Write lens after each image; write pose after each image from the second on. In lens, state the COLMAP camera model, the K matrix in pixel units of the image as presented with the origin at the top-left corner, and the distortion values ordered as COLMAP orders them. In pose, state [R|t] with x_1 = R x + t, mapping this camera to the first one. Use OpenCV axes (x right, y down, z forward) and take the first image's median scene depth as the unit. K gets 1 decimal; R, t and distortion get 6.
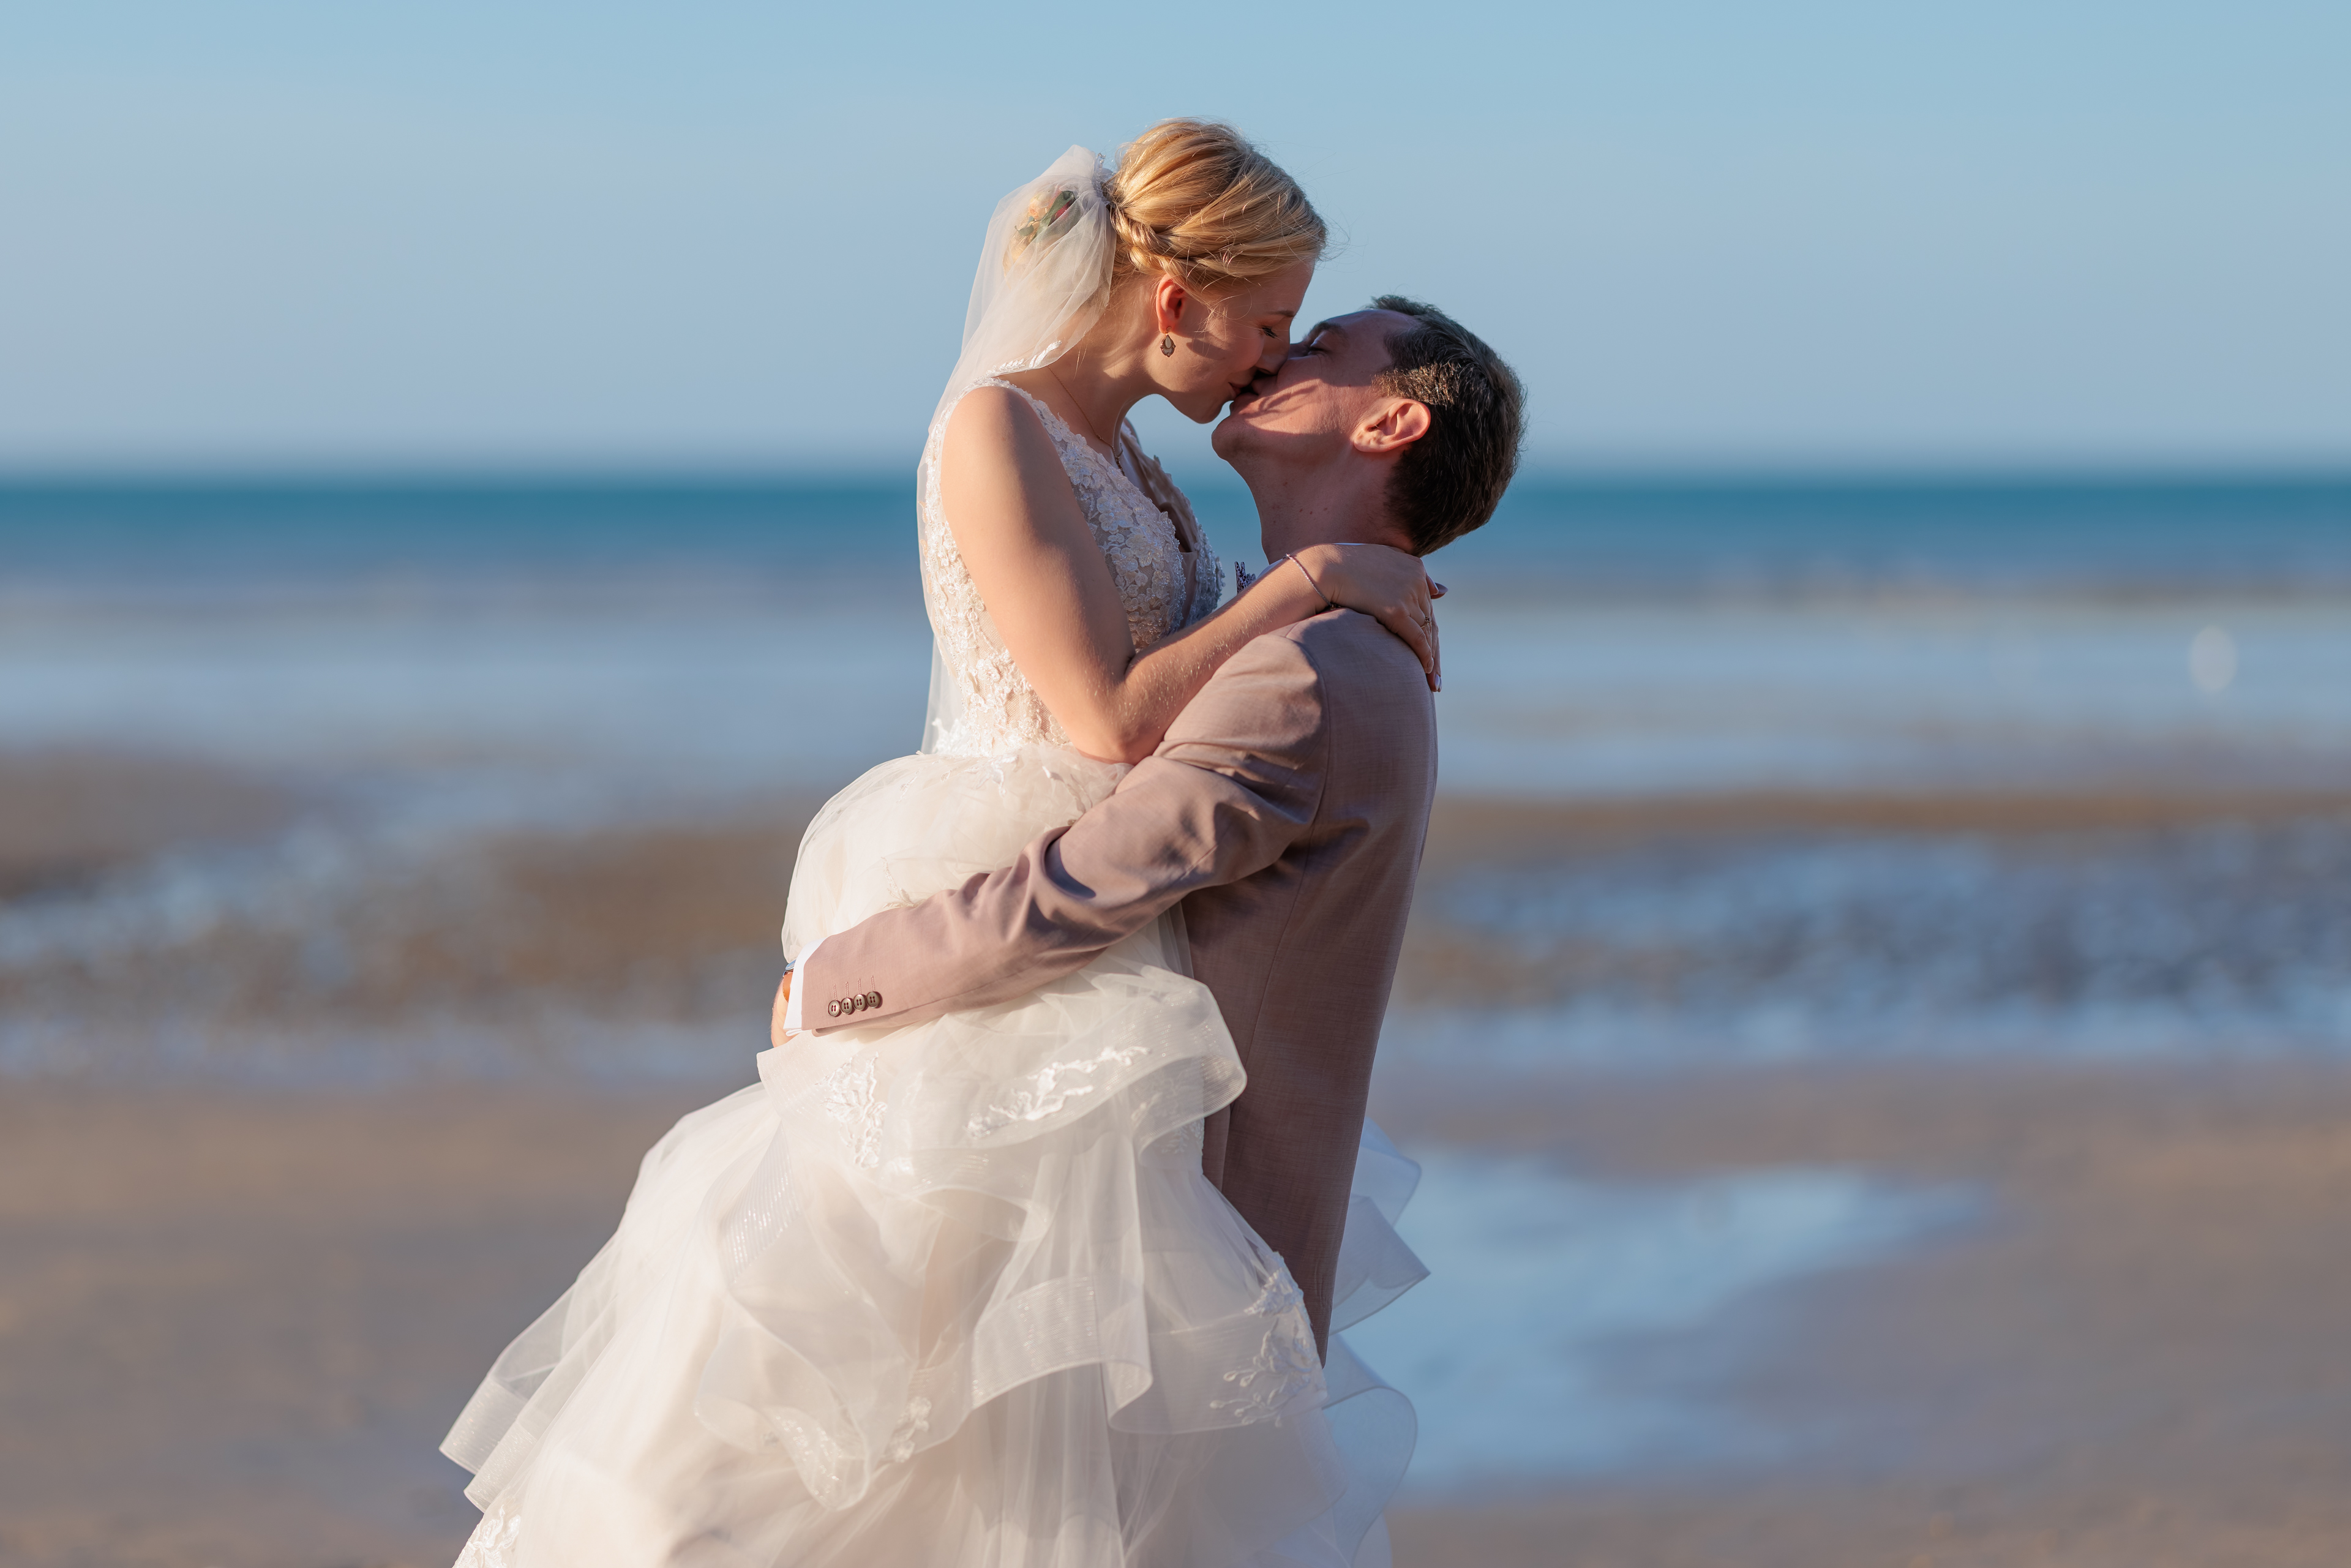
lens RADIAL K [[5761.9, 0, 1173.2], [0, 5761.9, 779.3], [0, 0, 1]] dist [0.168134, 0.000000]
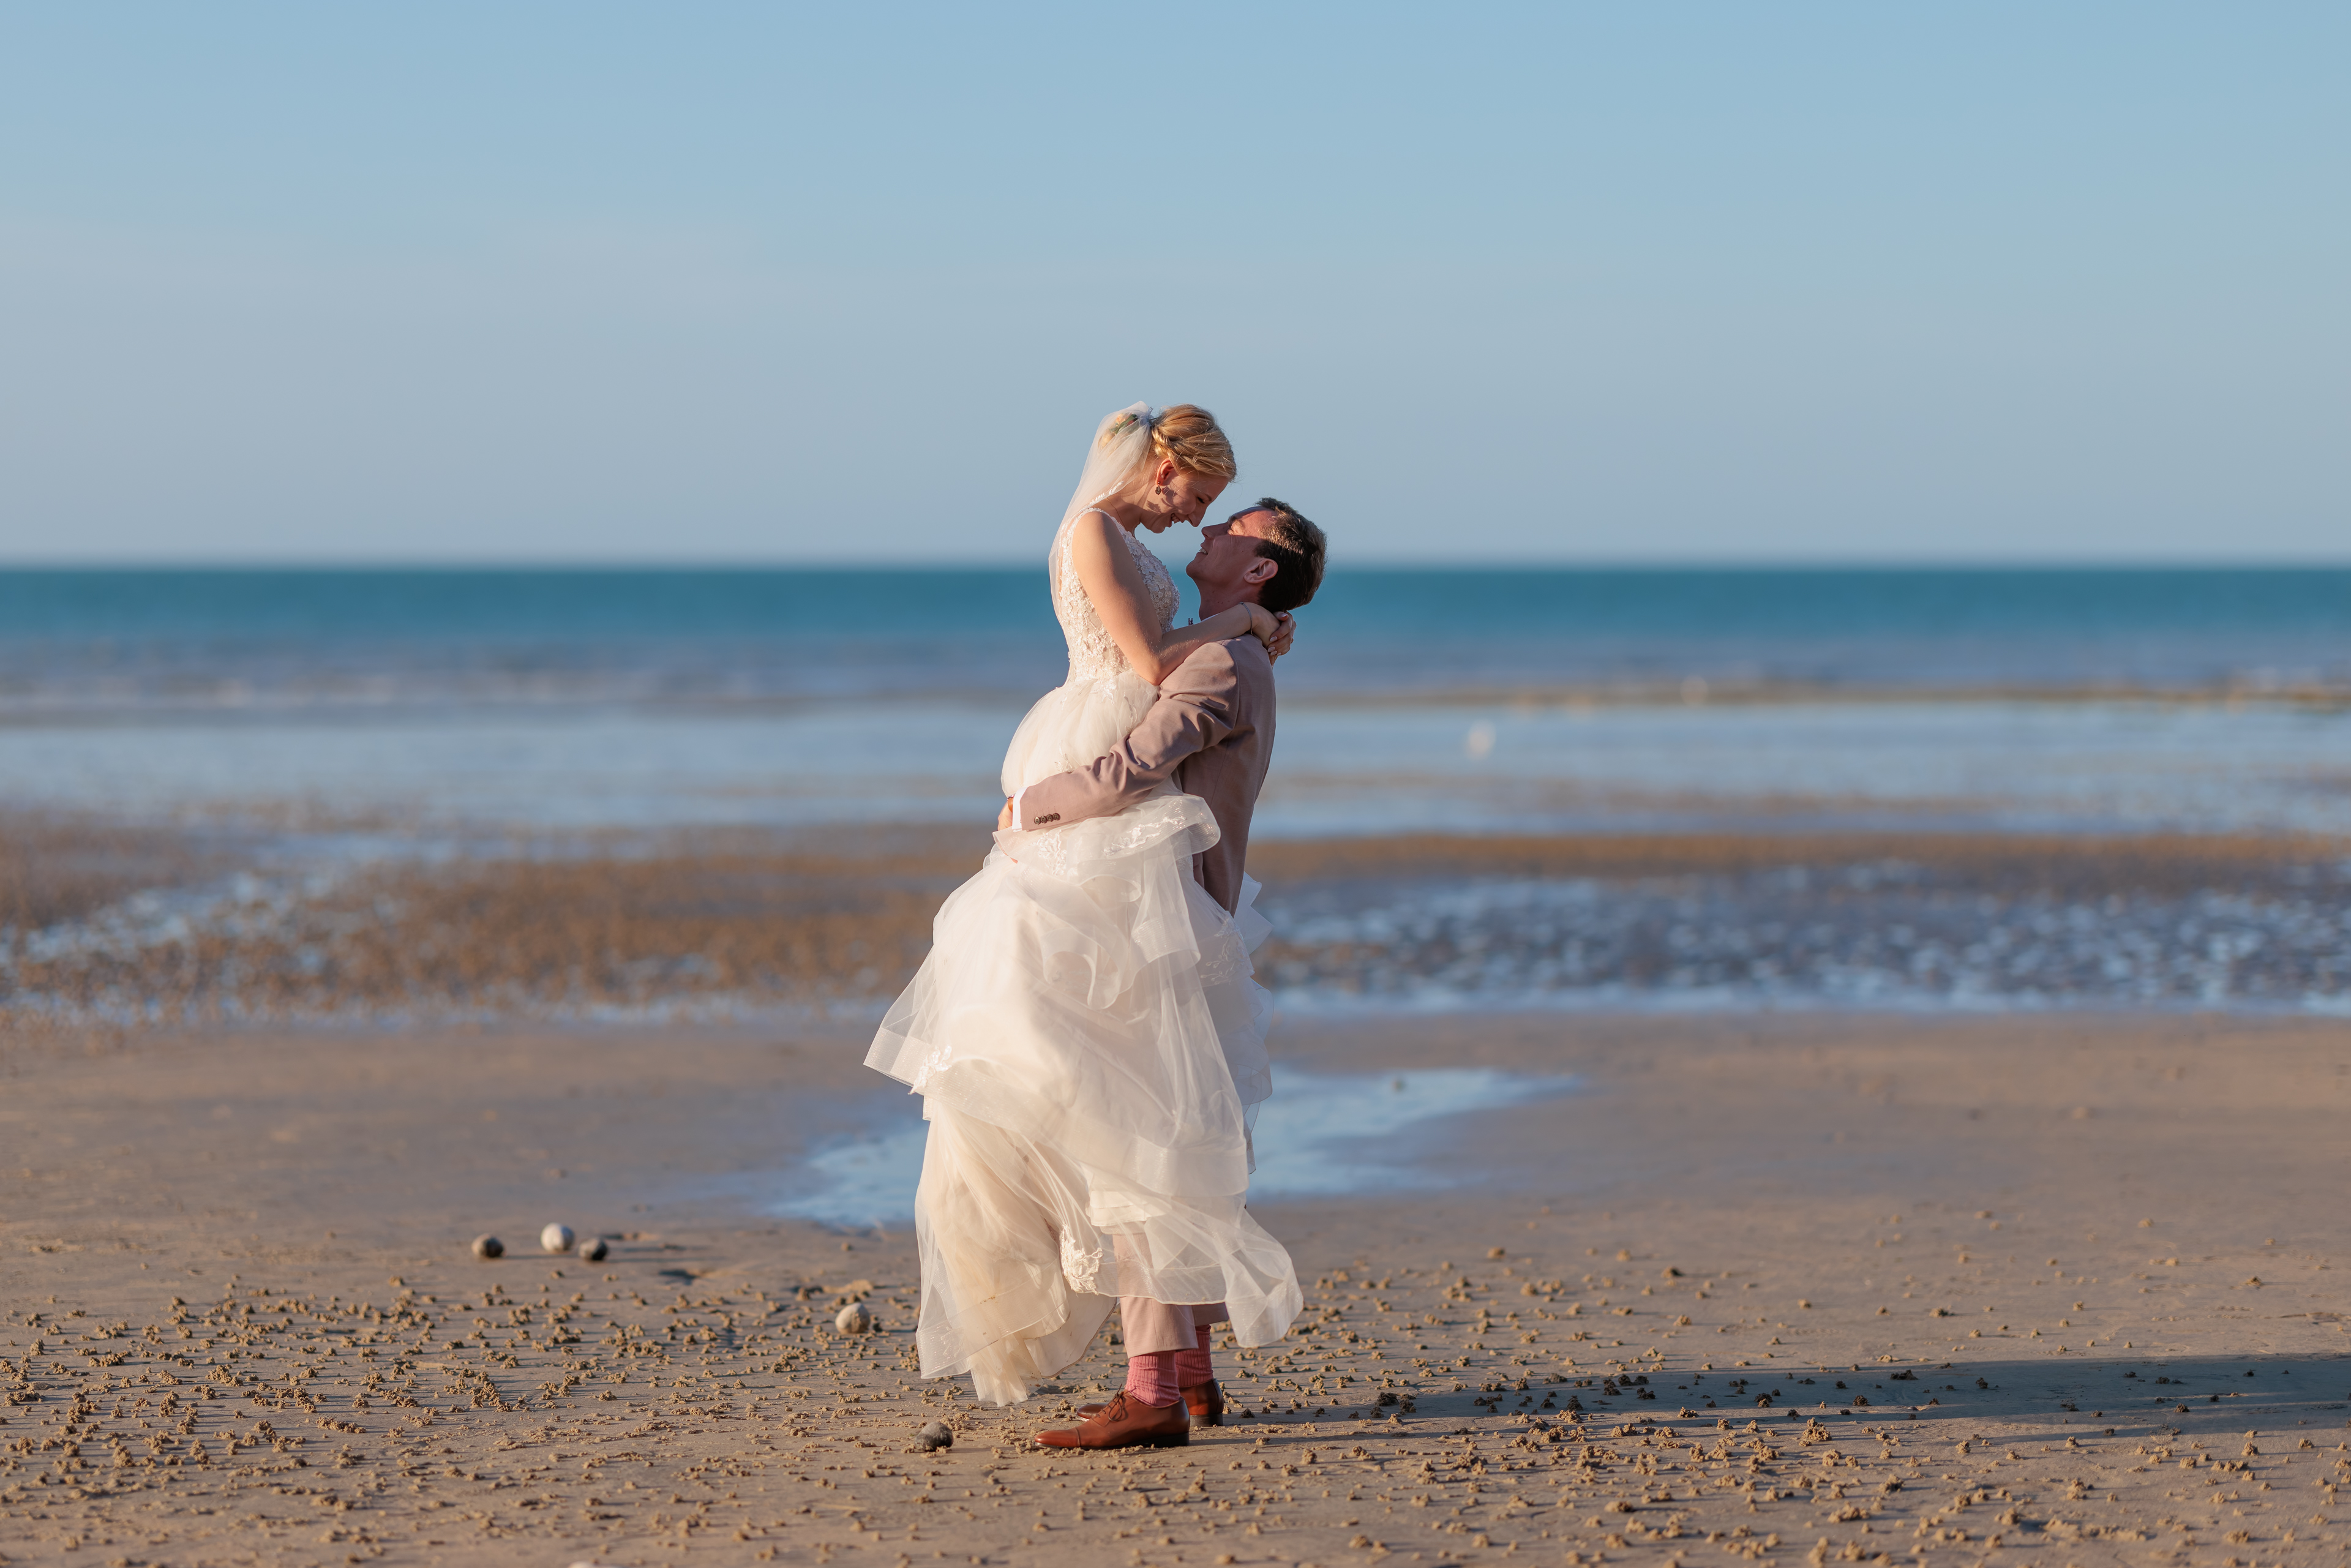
lens RADIAL K [[5761.9, 0, 1176.5], [0, 5761.9, 785.6], [0, 0, 1]] dist [0.168134, 0.000000]
pose [[0.998056, -0.000153, 0.062320, -0.038348], [0.001226, 0.999852, -0.017178, 0.017400], [-0.062308, 0.017221, 0.997908, -0.326608]]
